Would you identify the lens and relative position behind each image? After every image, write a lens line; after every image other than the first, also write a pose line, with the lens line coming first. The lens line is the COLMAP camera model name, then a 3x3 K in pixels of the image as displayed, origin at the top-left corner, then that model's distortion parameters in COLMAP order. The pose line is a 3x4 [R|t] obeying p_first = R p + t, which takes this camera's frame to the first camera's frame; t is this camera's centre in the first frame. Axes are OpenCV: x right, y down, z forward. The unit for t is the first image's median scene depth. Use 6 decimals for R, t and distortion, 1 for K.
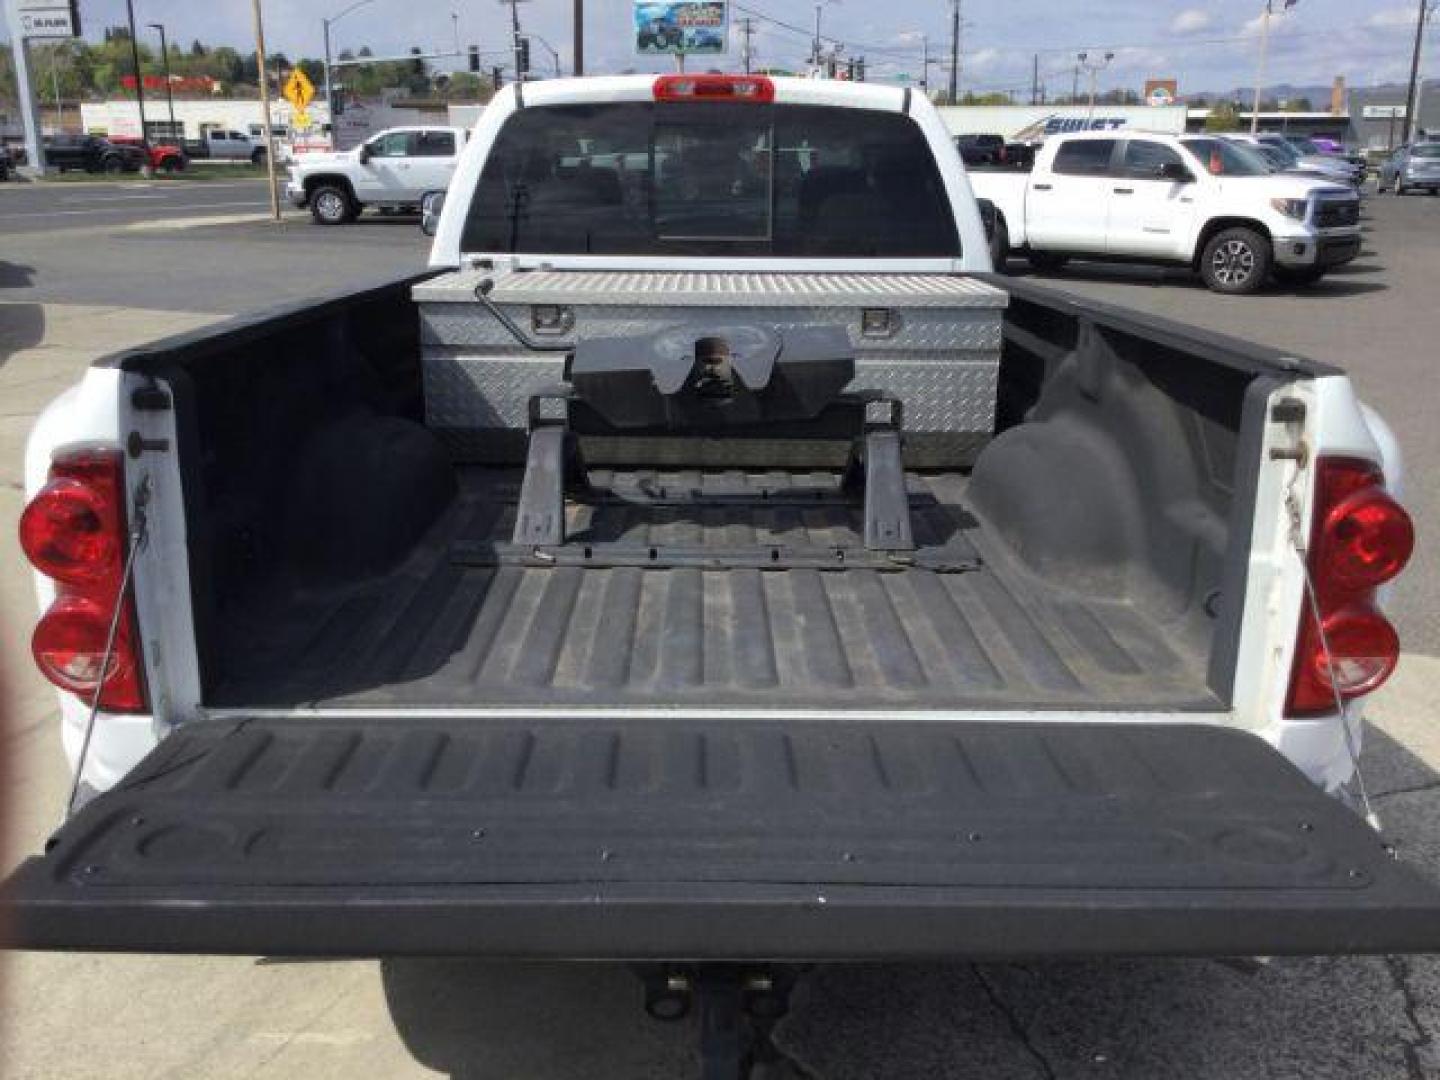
lens RADIAL K [[1295.0, 0, 724.1], [0, 1295.0, 544.0], [0, 0, 1]] dist [0.018090, -0.011887]
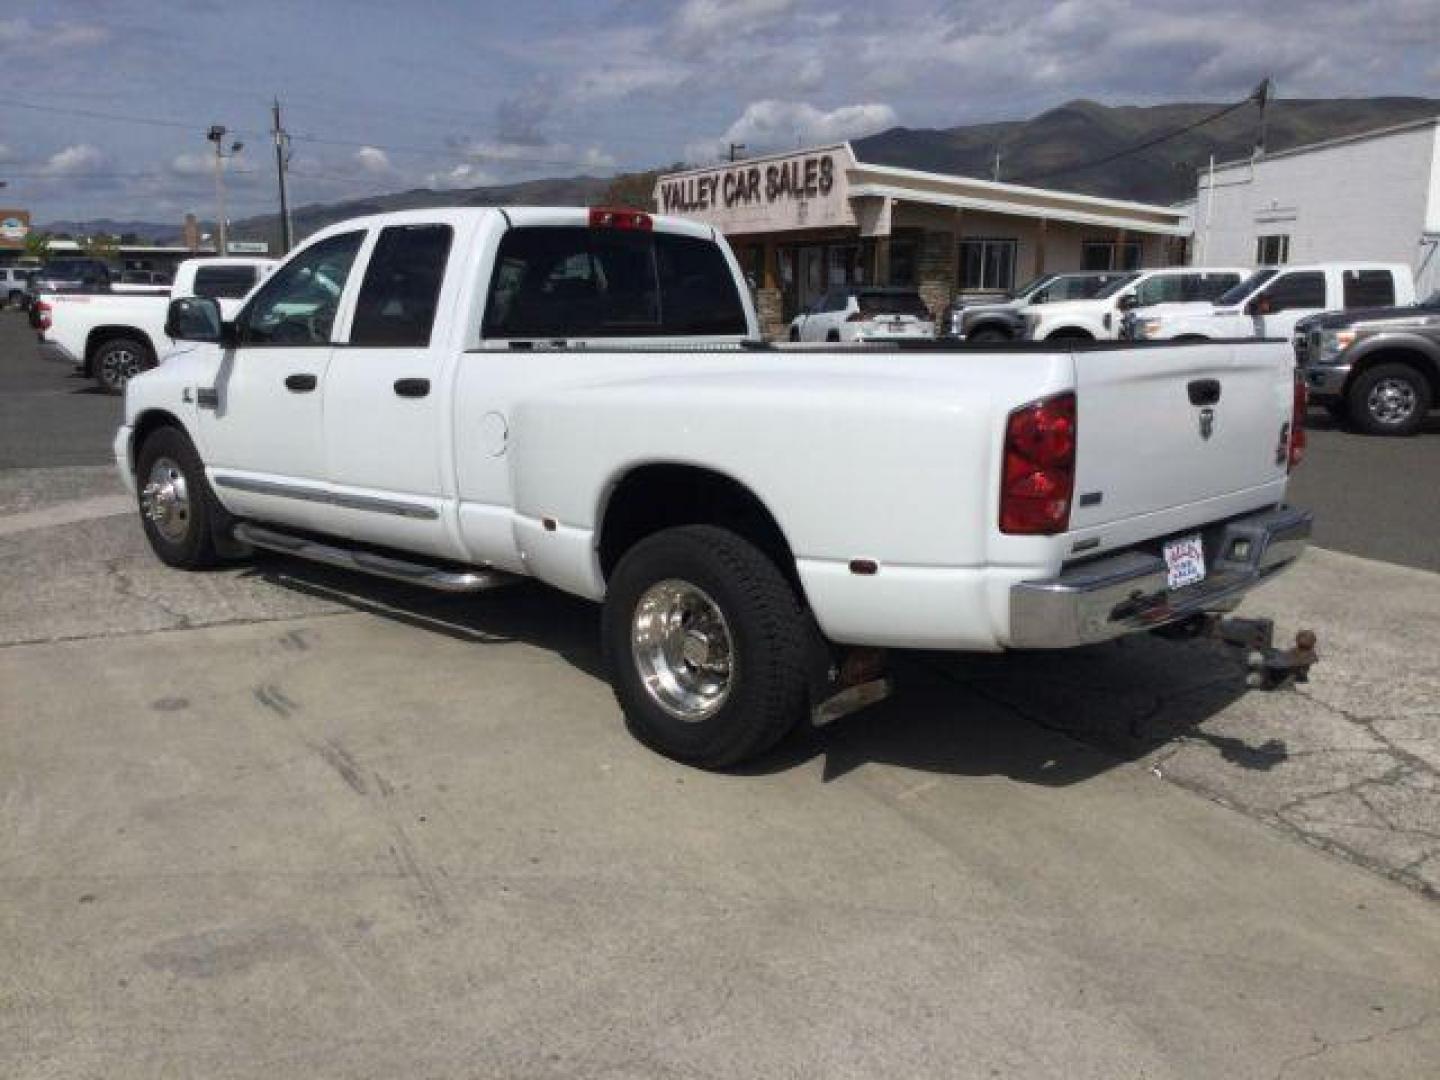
lens RADIAL K [[1287.6, 0, 720.0], [0, 1287.6, 540.0], [0, 0, 1]] dist [0.047385, -0.056803]
pose [[0.696884, -0.136154, 0.704141, -0.243945], [0.204201, 0.978845, -0.012825, 0.007065], [-0.687499, 0.152724, 0.709944, -0.002581]]
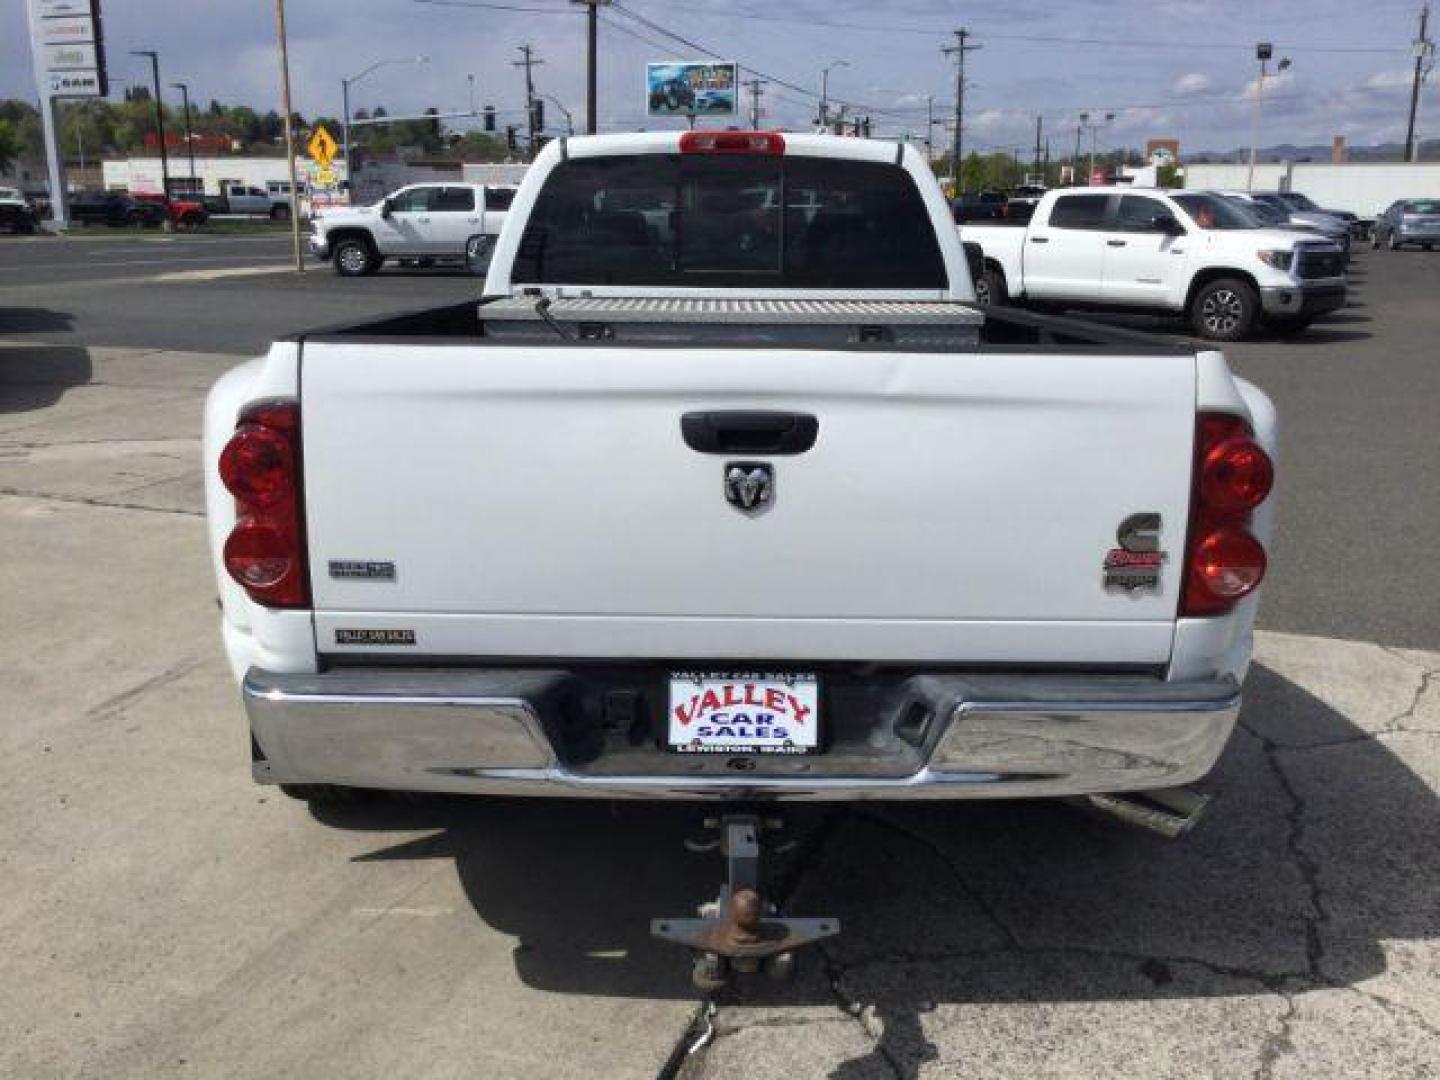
lens RADIAL K [[1287.6, 0, 720.0], [0, 1287.6, 540.0], [0, 0, 1]] dist [0.047385, -0.056803]
pose [[0.999952, 0.004594, -0.008687, -0.001913], [-0.004966, 0.999051, -0.043262, 0.013112], [0.008480, 0.043303, 0.999026, -0.033741]]
